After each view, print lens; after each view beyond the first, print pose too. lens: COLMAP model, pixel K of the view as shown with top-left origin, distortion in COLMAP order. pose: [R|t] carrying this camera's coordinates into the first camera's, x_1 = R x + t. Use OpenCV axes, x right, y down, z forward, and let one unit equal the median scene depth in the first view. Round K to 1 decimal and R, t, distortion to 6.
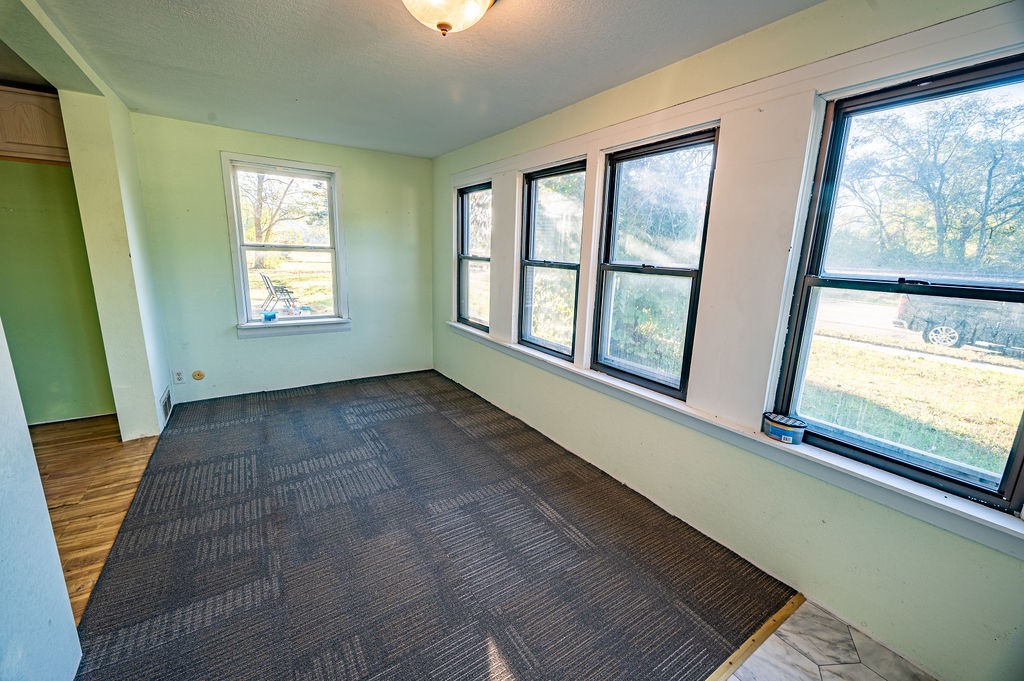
lens RADIAL K [[410.8, 0, 512.5], [0, 410.8, 338.6], [0, 0, 1]] dist [-0.000511, -0.000259]
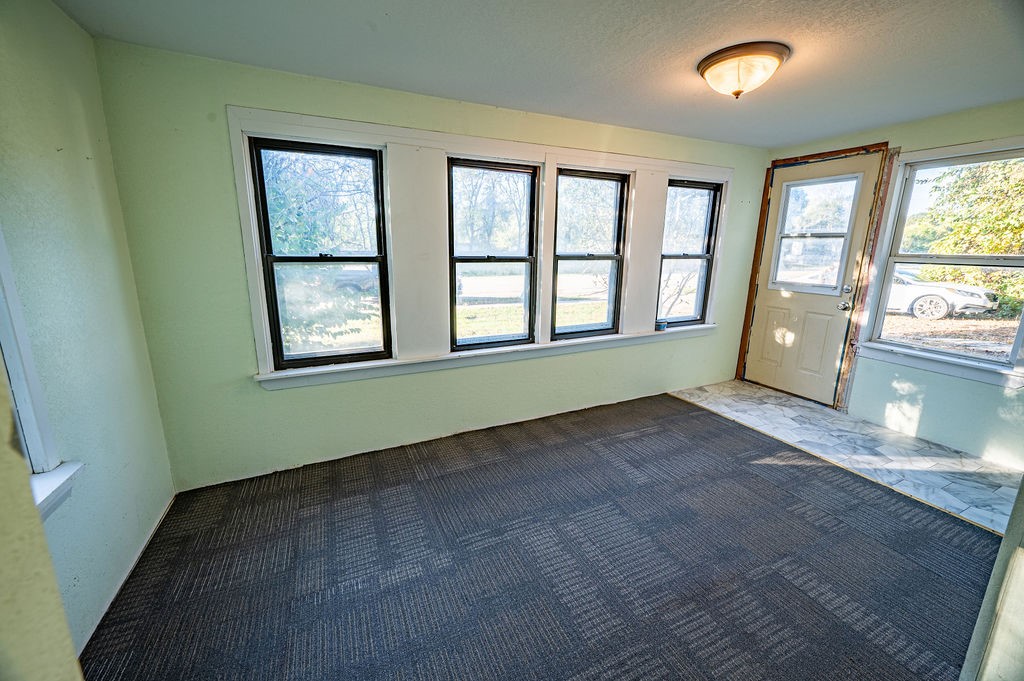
lens RADIAL K [[410.8, 0, 513.1], [0, 410.8, 336.5], [0, 0, 1]] dist [-0.000511, -0.000259]
pose [[0.134212, -0.240503, 0.961325, -1.014655], [0.206466, 0.955599, 0.210245, -0.223233], [-0.969205, 0.170263, 0.177908, 0.899006]]
